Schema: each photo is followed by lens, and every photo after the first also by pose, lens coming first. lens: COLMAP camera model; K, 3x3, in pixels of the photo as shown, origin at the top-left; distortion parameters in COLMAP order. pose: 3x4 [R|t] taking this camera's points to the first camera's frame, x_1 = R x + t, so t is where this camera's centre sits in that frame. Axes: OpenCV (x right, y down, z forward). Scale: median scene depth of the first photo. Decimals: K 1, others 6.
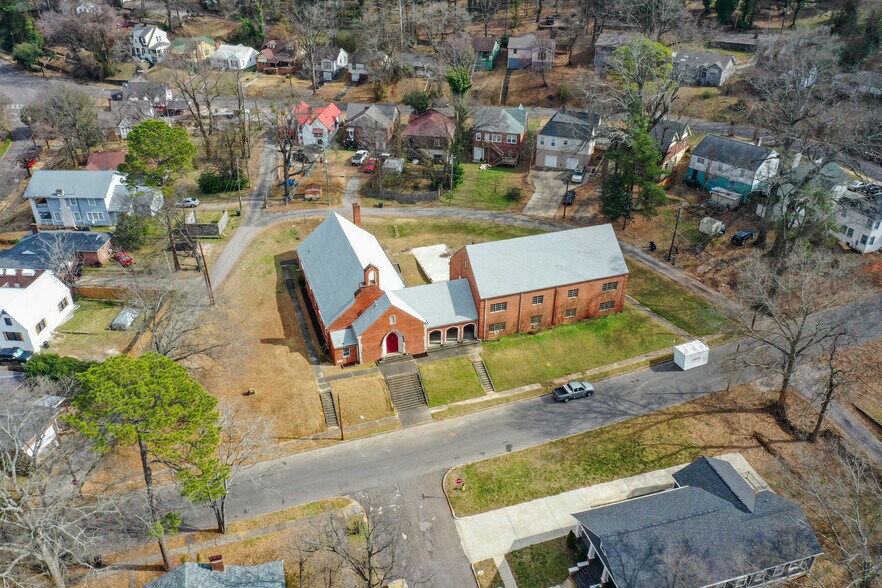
lens RADIAL K [[696.3, 0, 440.9], [0, 696.3, 289.2], [0, 0, 1]] dist [0.009936, -0.009774]
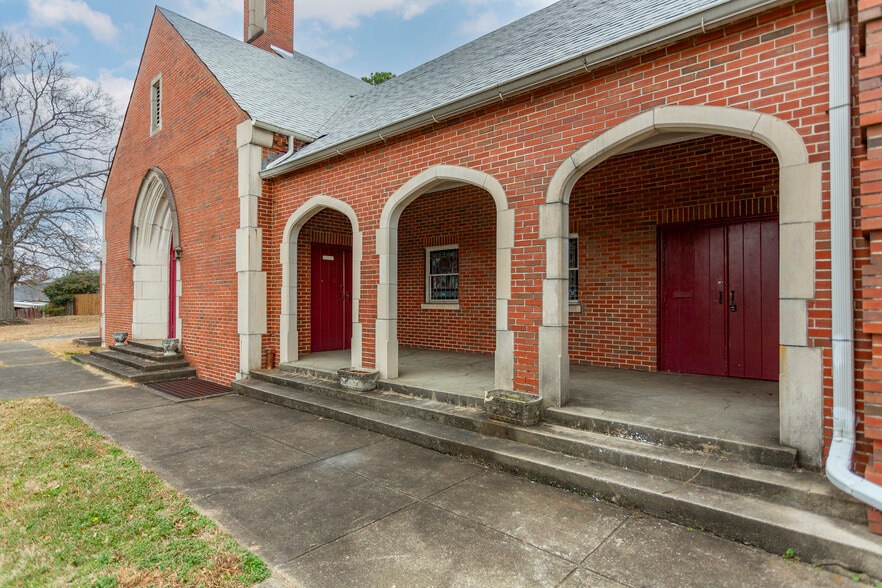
lens RADIAL K [[469.5, 0, 438.8], [0, 469.5, 290.6], [0, 0, 1]] dist [-0.002727, 0.001544]
pose [[0.478642, -0.030385, -0.877484, 0.067998], [-0.434874, 0.860000, -0.266990, 0.081989], [0.762749, 0.509388, 0.398419, 0.979242]]
